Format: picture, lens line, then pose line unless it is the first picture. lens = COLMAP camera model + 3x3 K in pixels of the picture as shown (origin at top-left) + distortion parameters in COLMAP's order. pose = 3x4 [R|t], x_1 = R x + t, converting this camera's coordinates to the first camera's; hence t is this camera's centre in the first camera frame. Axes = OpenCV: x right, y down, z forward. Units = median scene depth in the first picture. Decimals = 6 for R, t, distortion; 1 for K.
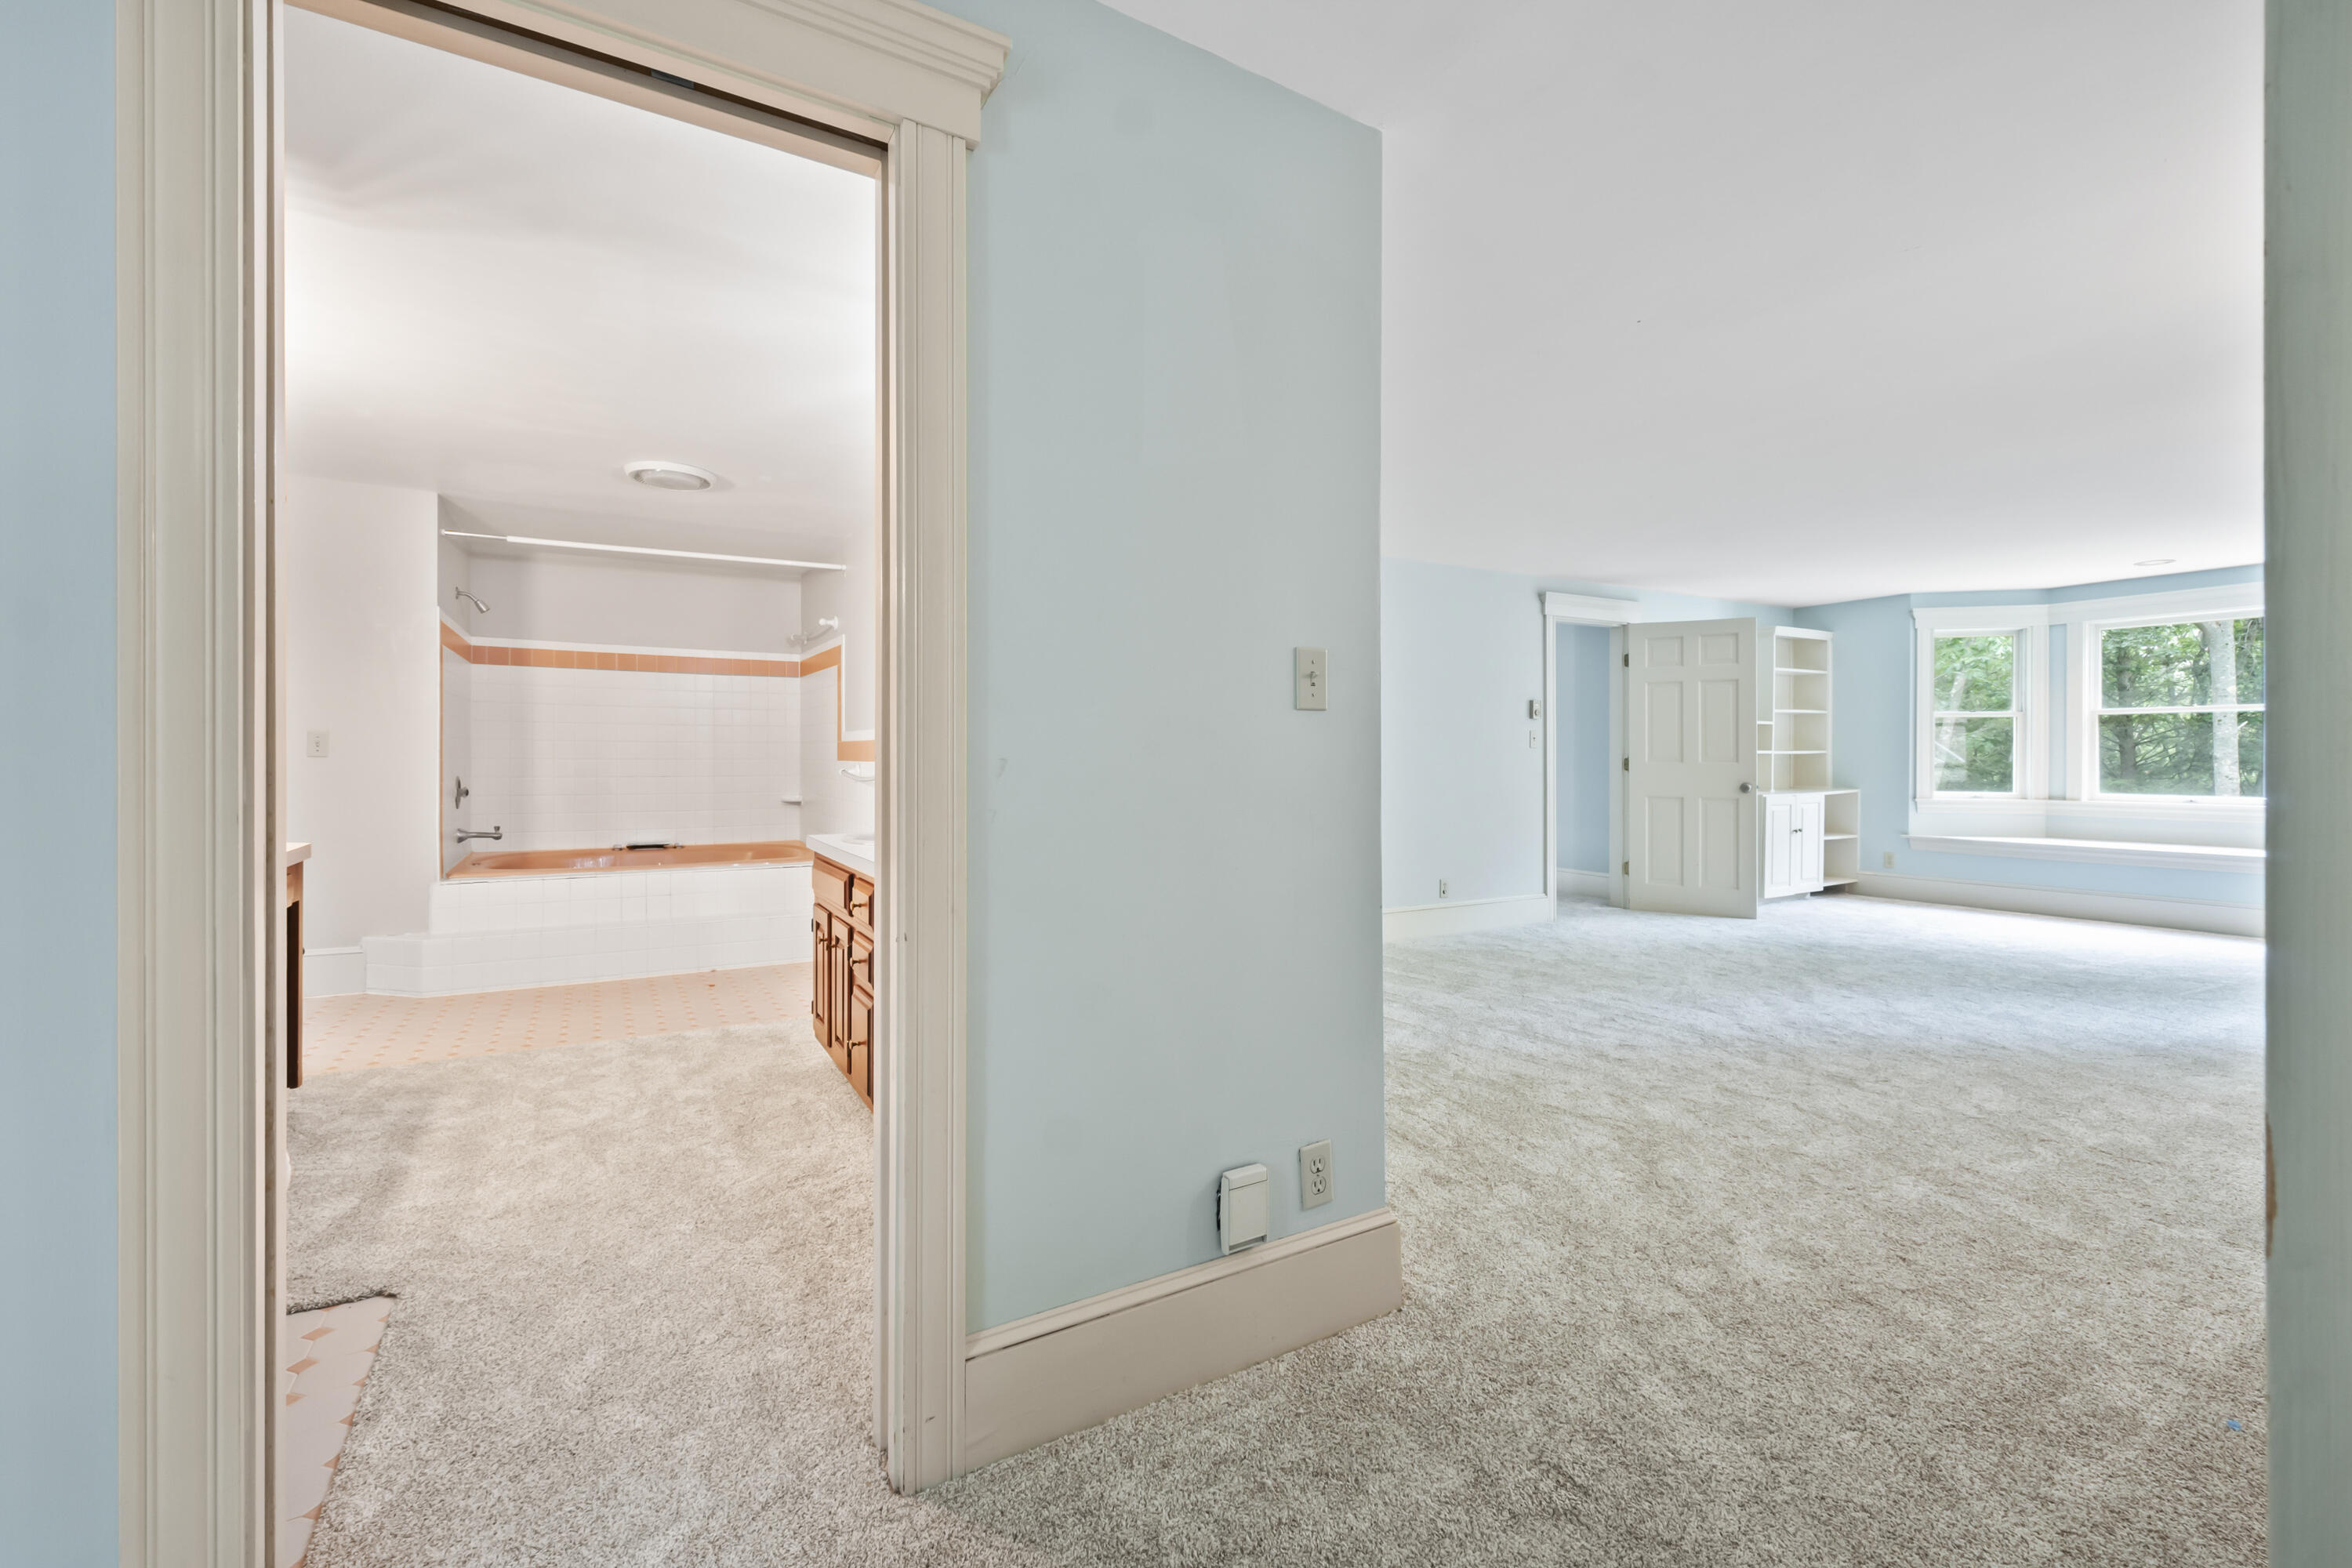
lens RADIAL K [[989.5, 0, 1178.5], [0, 989.5, 763.1], [0, 0, 1]] dist [0.000123, -0.000122]
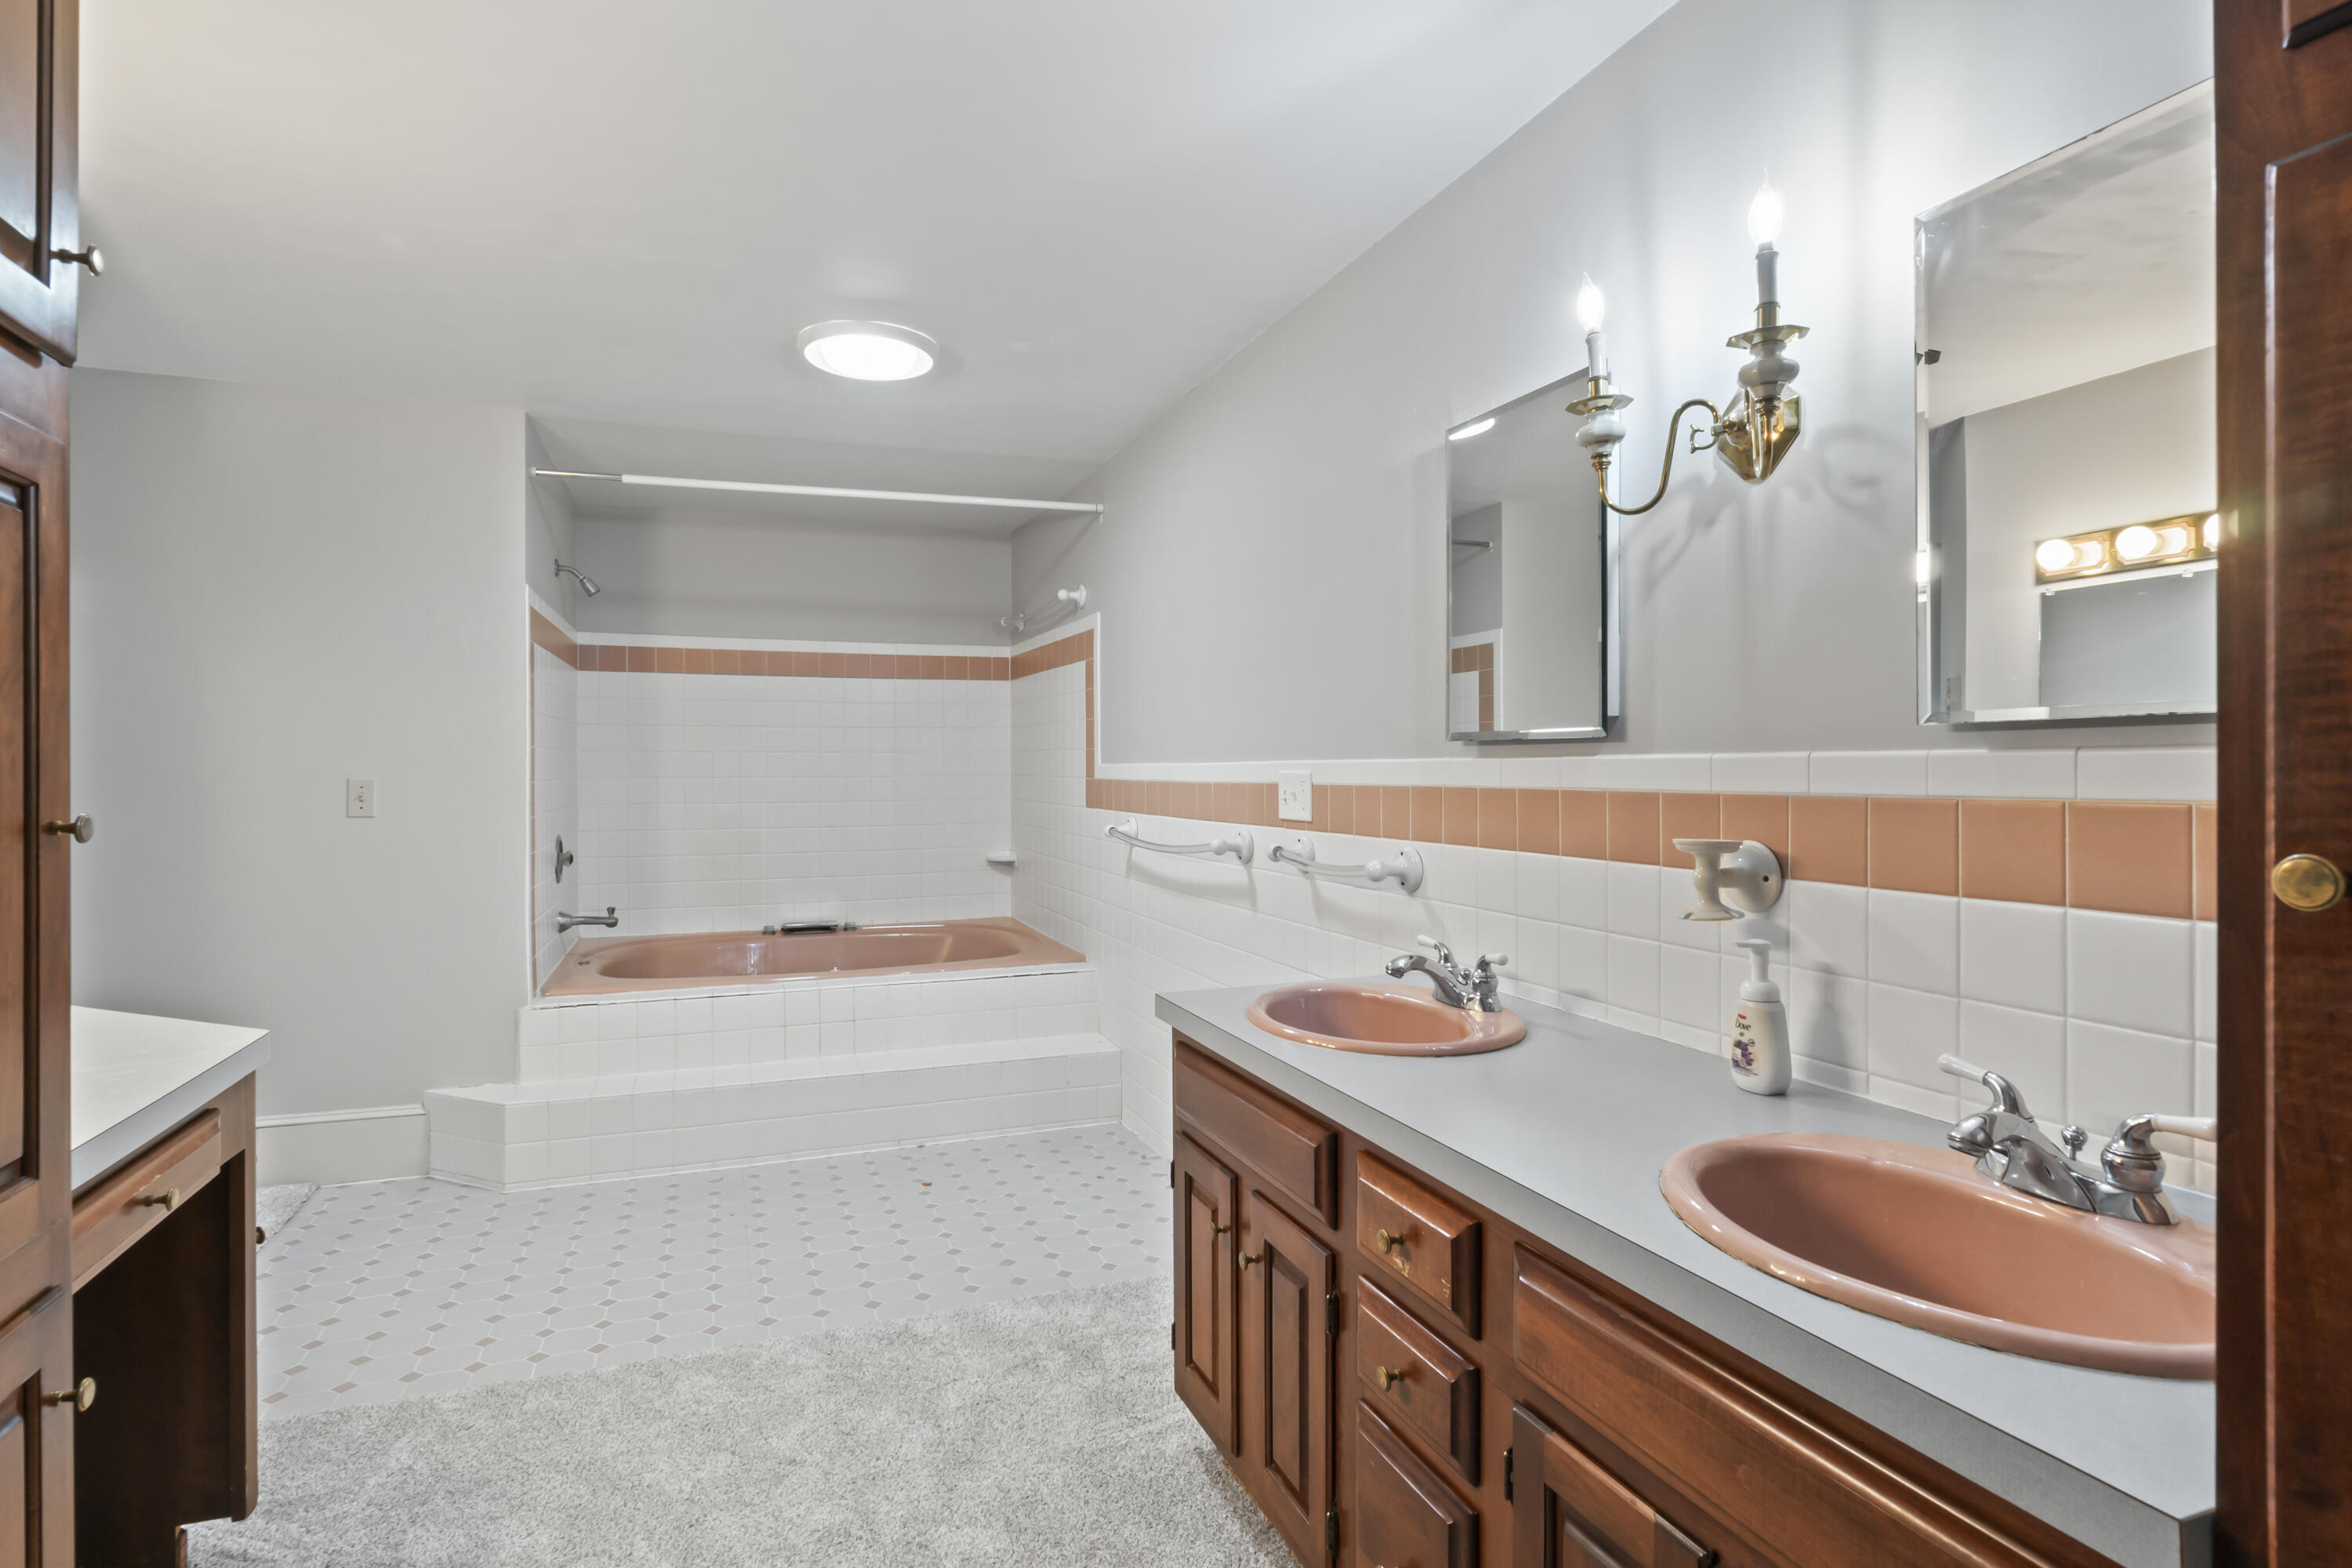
lens RADIAL K [[1215.2, 0, 1174.9], [0, 1215.2, 782.6], [0, 0, 1]] dist [-0.001572, -0.000068]
pose [[0.984983, -0.004974, -0.172581, -0.155583], [0.005548, 0.999981, 0.002844, -0.021783], [0.172564, -0.003759, 0.984991, 0.234322]]
